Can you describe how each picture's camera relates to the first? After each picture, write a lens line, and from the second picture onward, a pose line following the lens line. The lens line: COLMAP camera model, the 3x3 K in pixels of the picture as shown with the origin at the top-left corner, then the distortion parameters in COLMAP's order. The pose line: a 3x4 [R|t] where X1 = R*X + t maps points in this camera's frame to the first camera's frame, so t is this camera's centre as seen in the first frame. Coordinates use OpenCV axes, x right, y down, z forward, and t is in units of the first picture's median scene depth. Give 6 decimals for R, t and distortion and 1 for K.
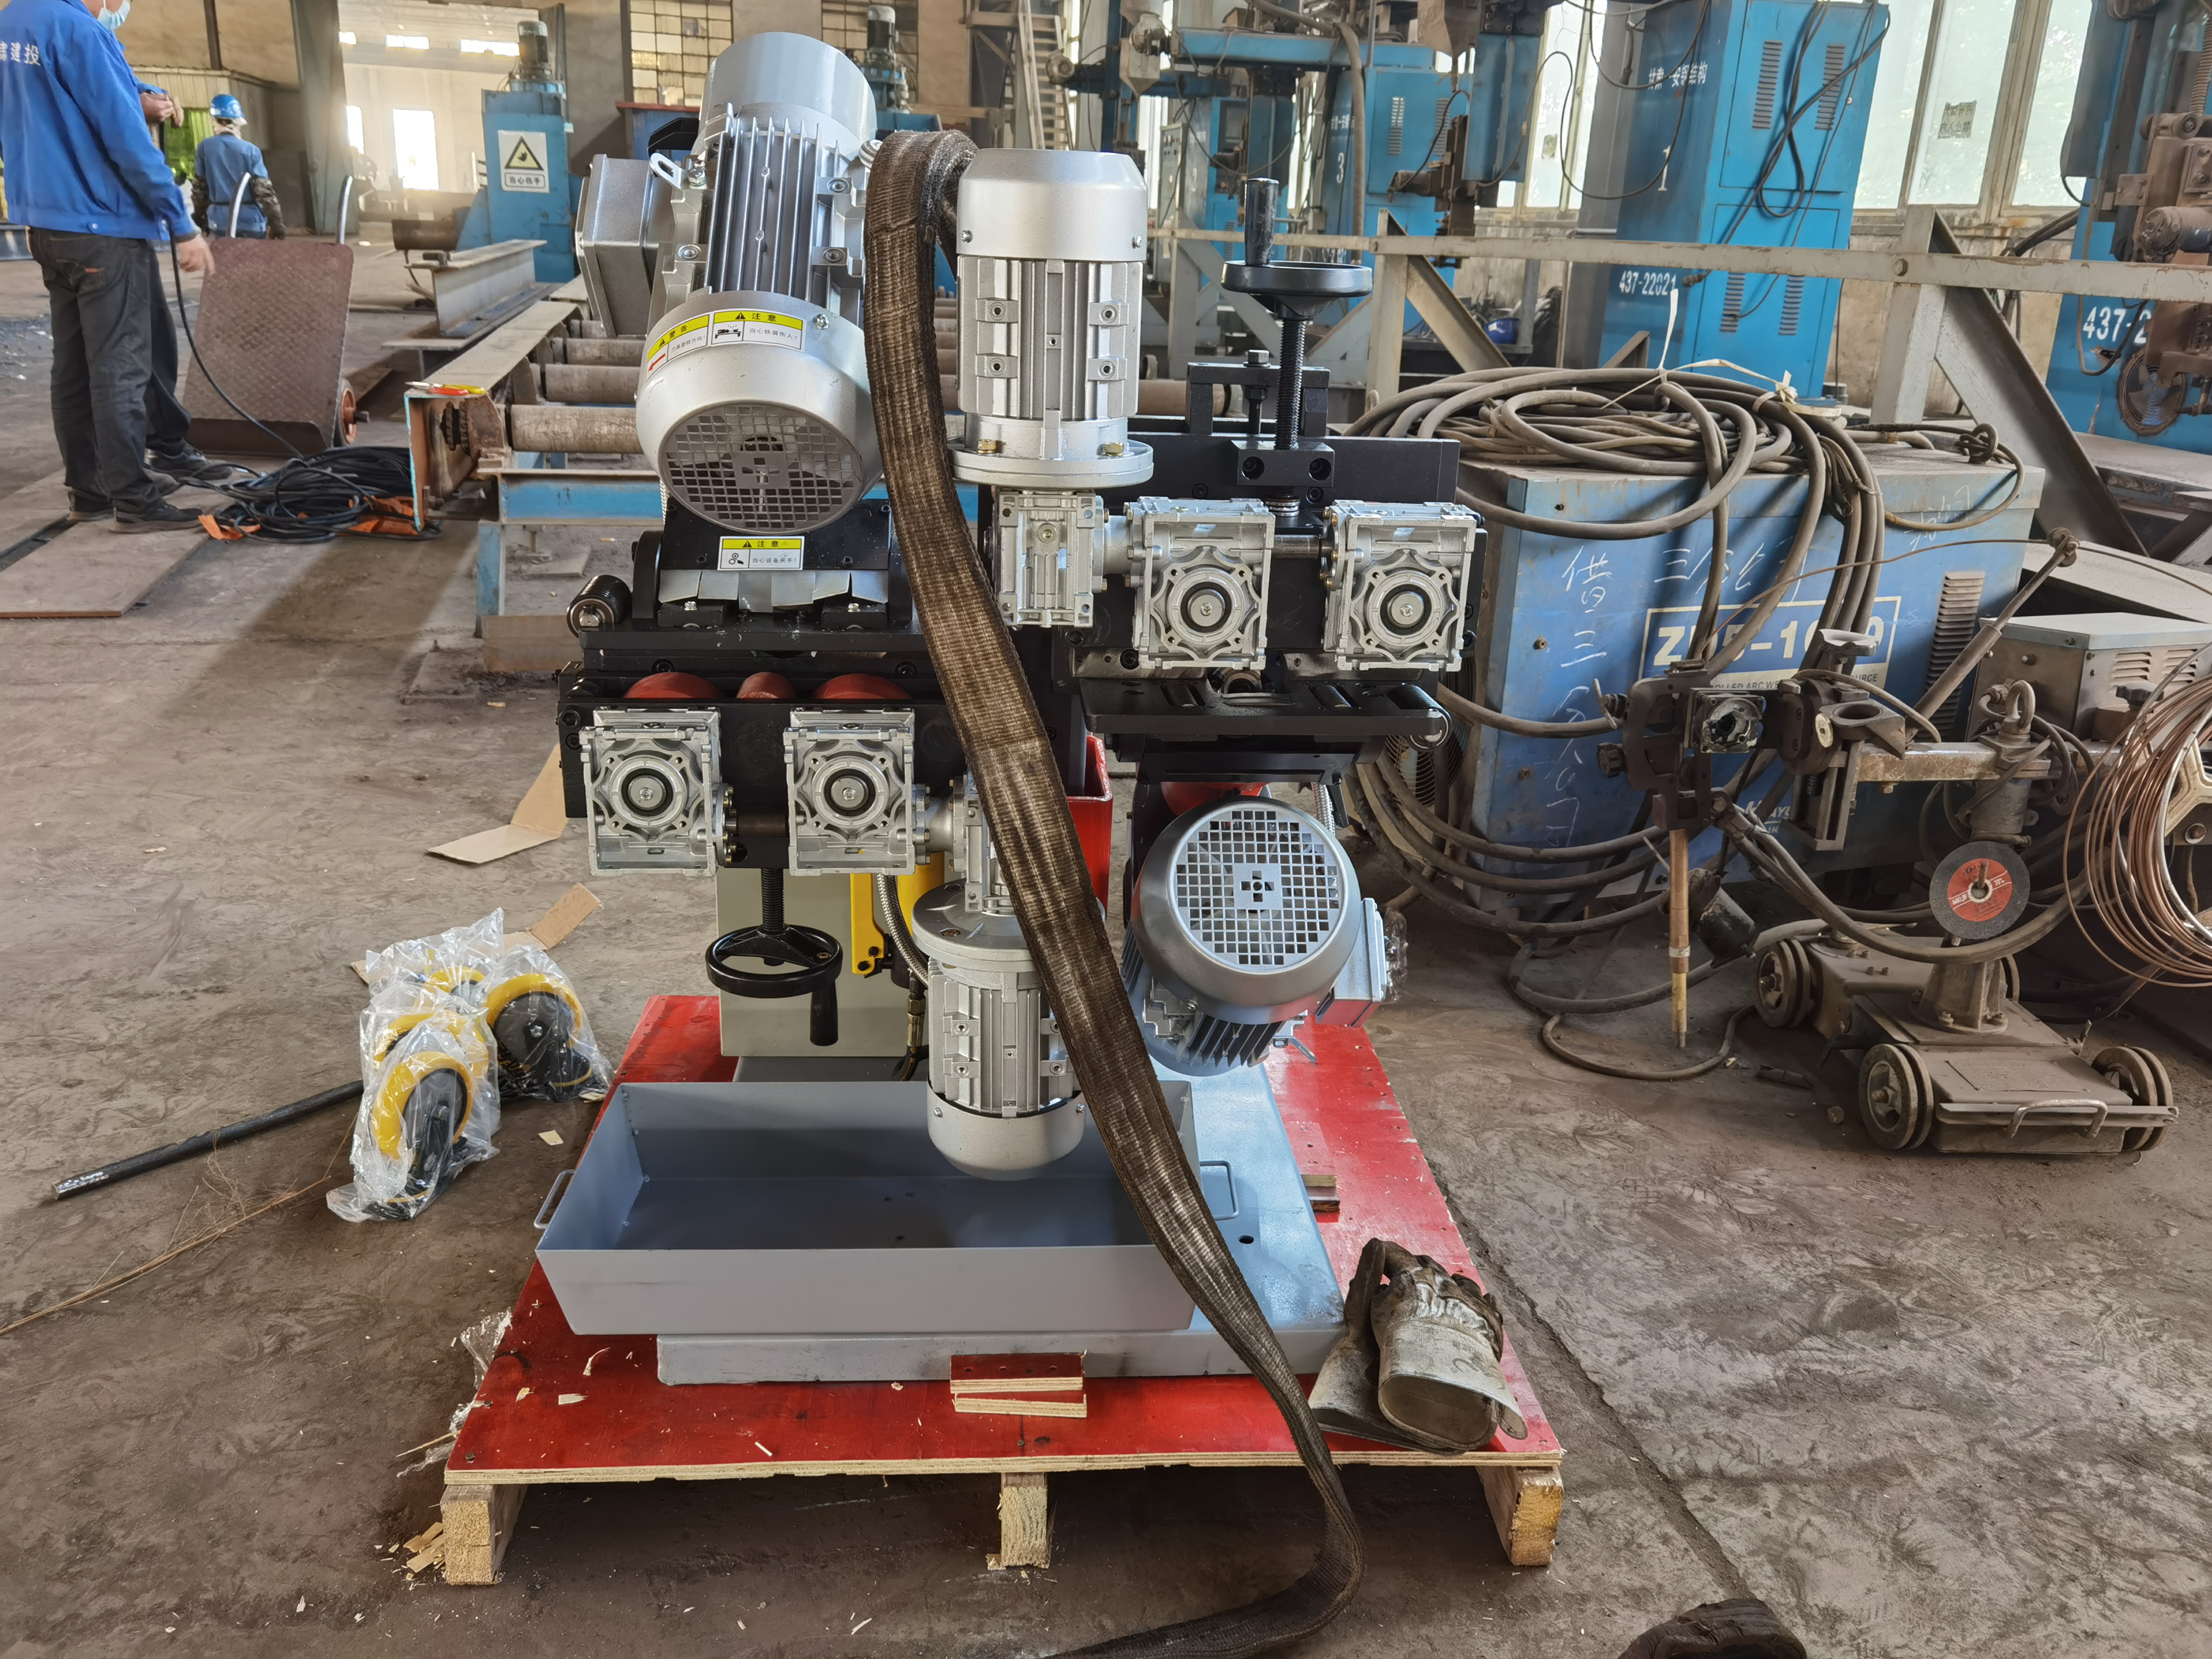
lens RADIAL K [[1813.2, 0, 1106.0], [0, 1813.2, 829.5], [0, 0, 1]] dist [0.004192, 0.009346]
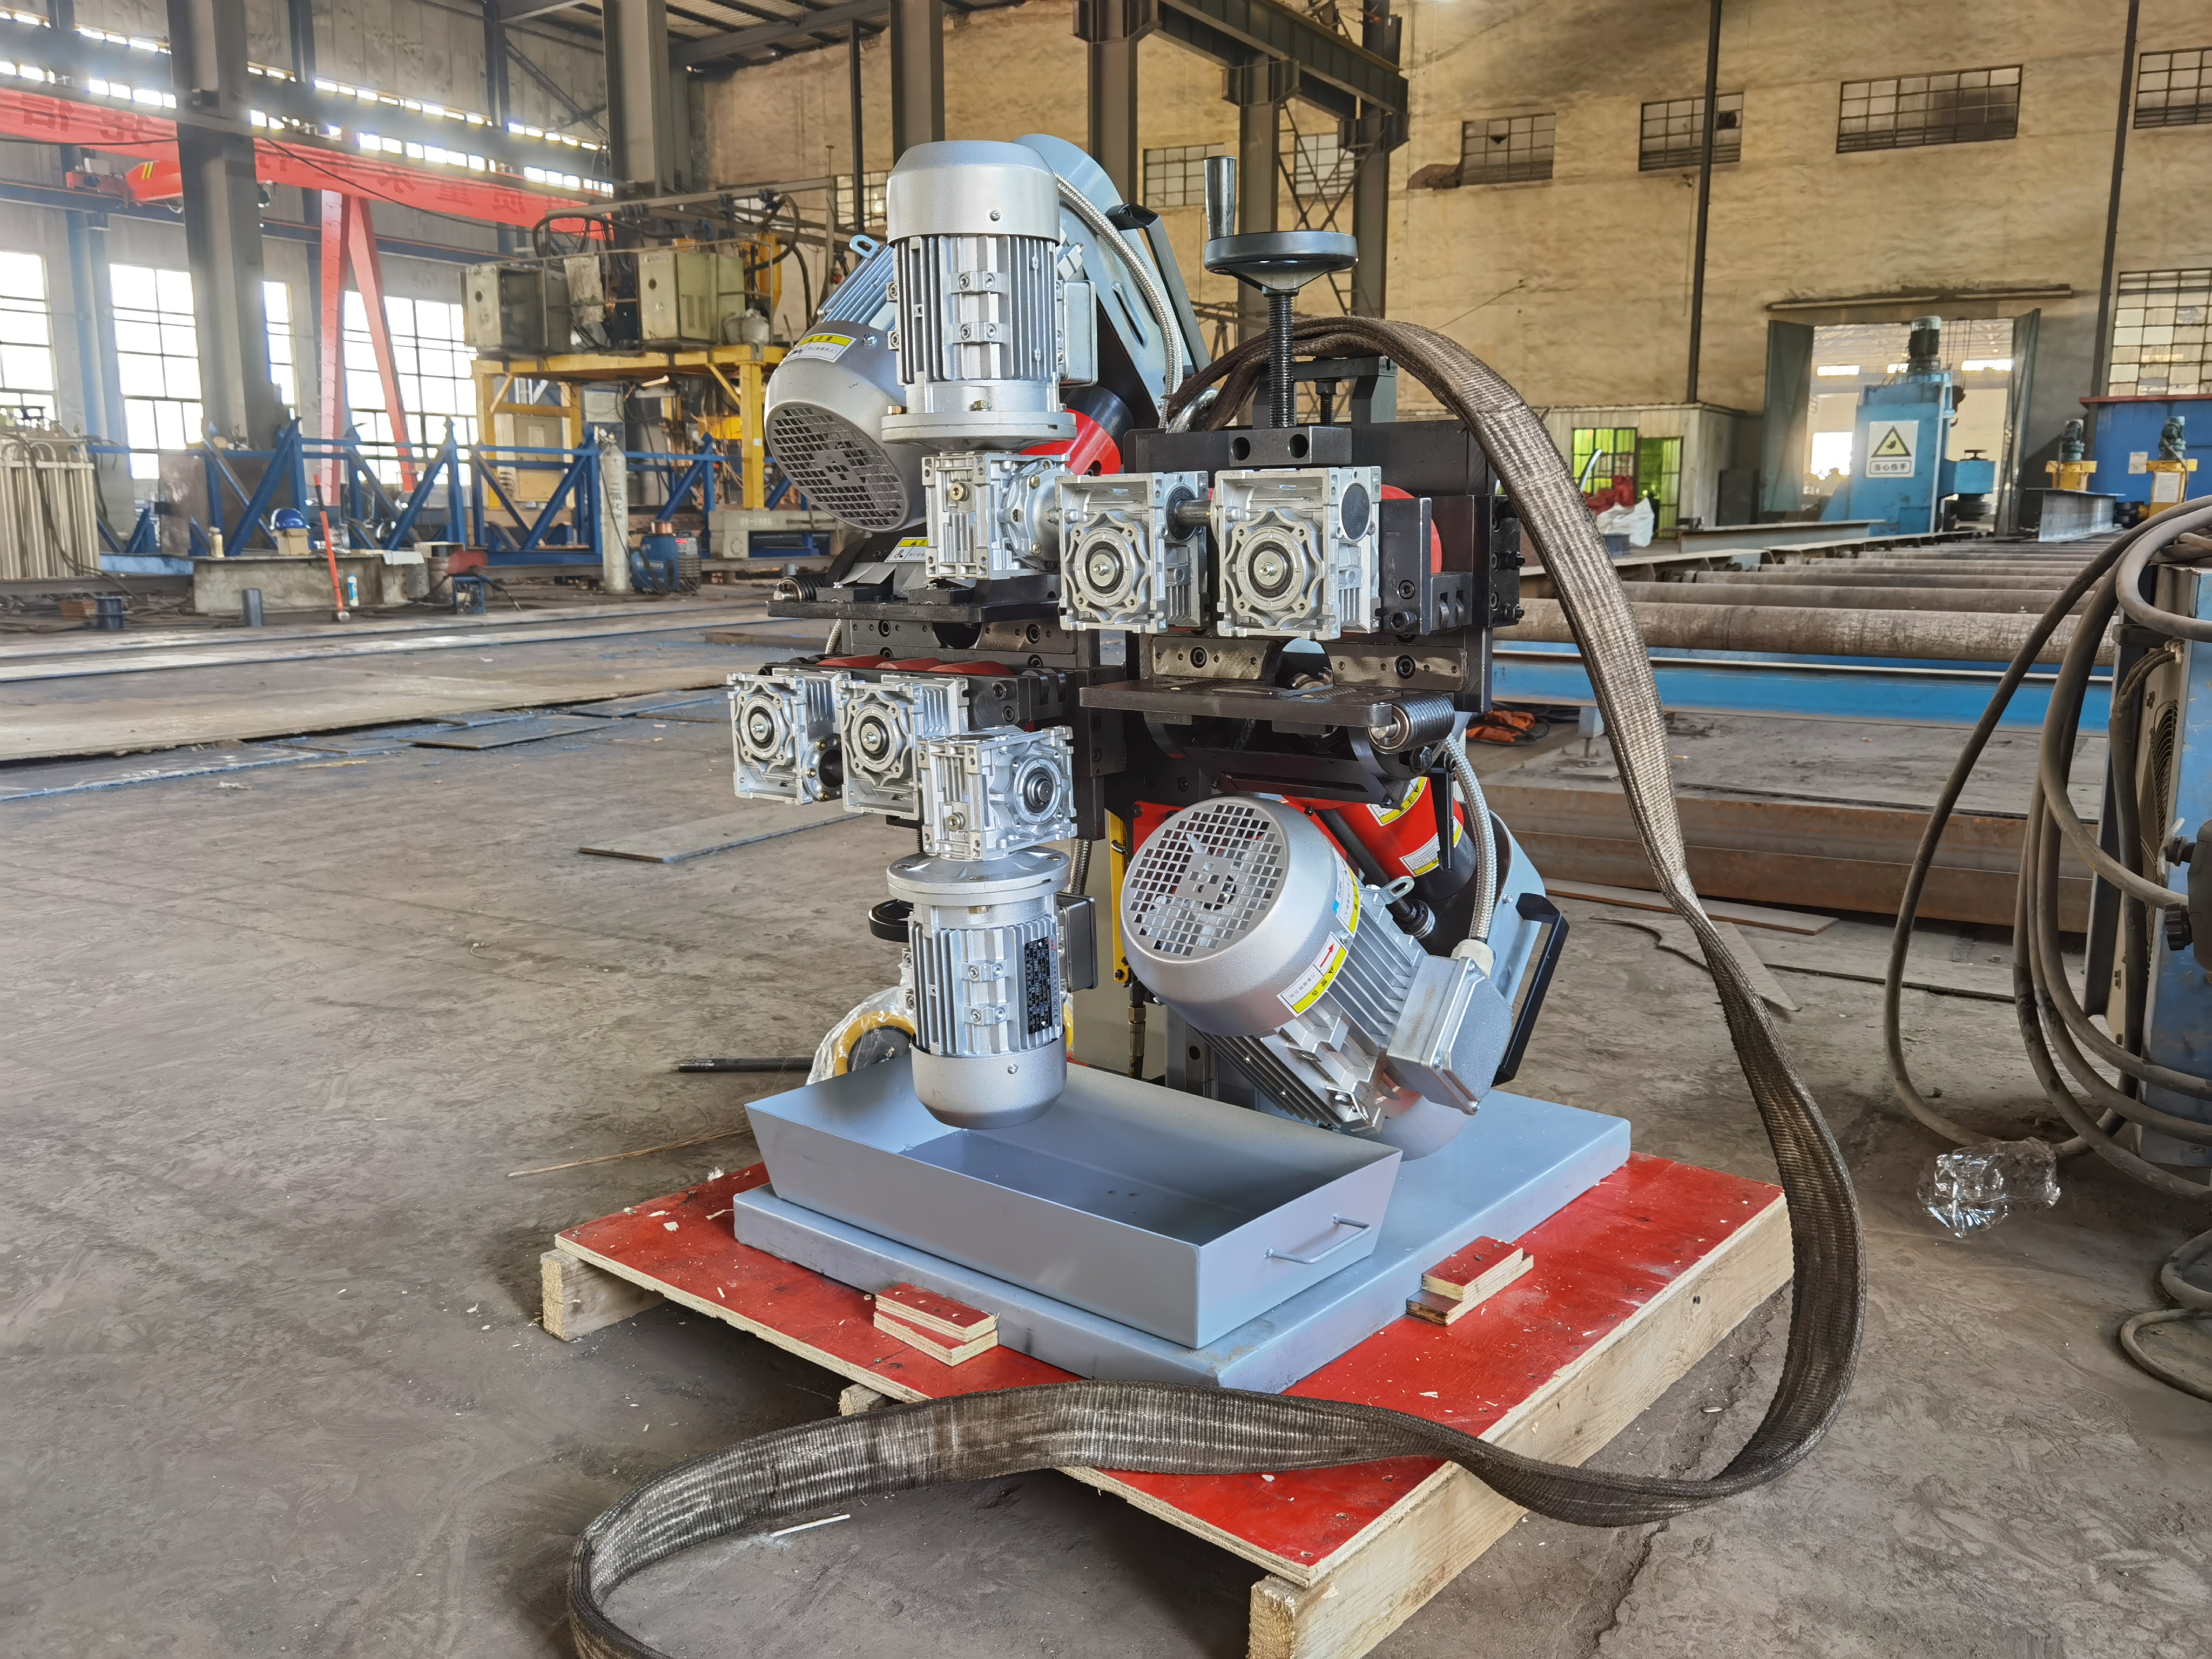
lens RADIAL K [[1782.7, 0, 1106.0], [0, 1782.7, 829.5], [0, 0, 1]] dist [0.004143, -0.007571]
pose [[0.708212, 0.076956, -0.701793, 0.261455], [-0.192125, 0.977534, -0.086689, 0.036589], [0.679356, 0.196226, 0.707087, 0.107697]]
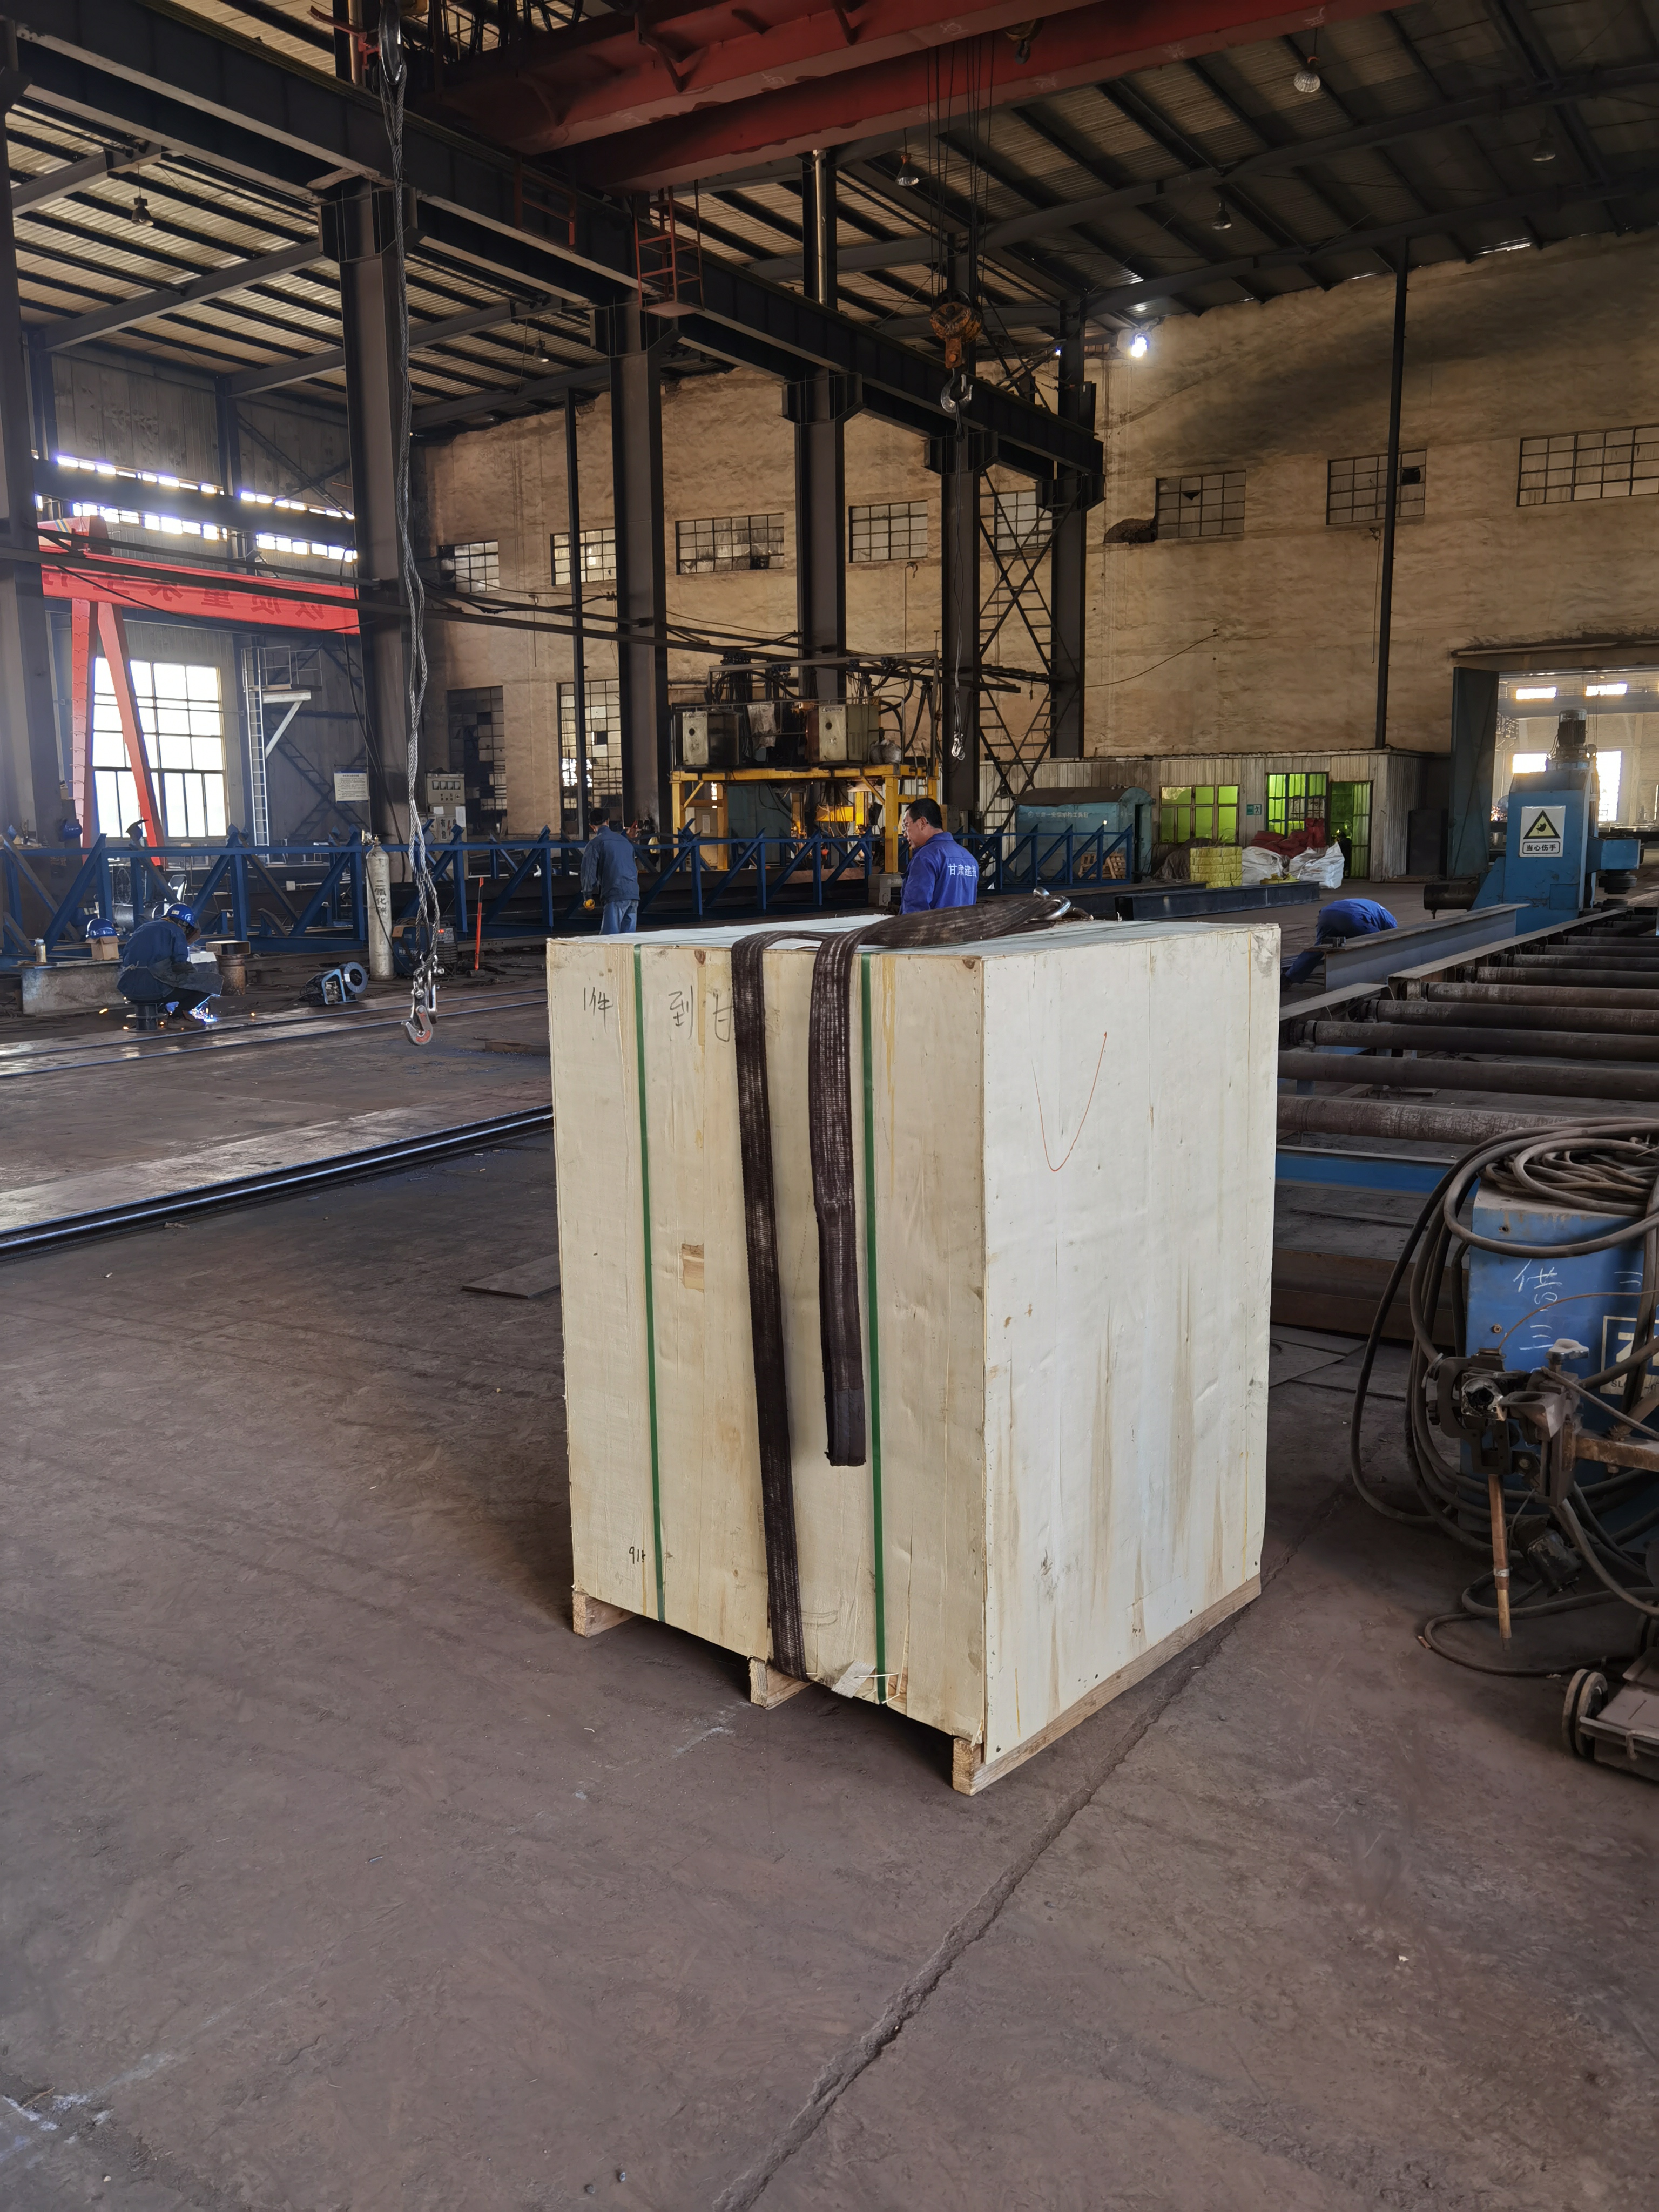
lens RADIAL K [[1813.2, 0, 783.1], [0, 1813.2, 1129.3], [0, 0, 1]] dist [0.004192, 0.009346]
pose [[0.696427, 0.064416, -0.714731, 0.497951], [-0.180470, 0.979676, -0.087554, -0.021456], [0.694565, 0.189962, 0.693898, -0.189855]]
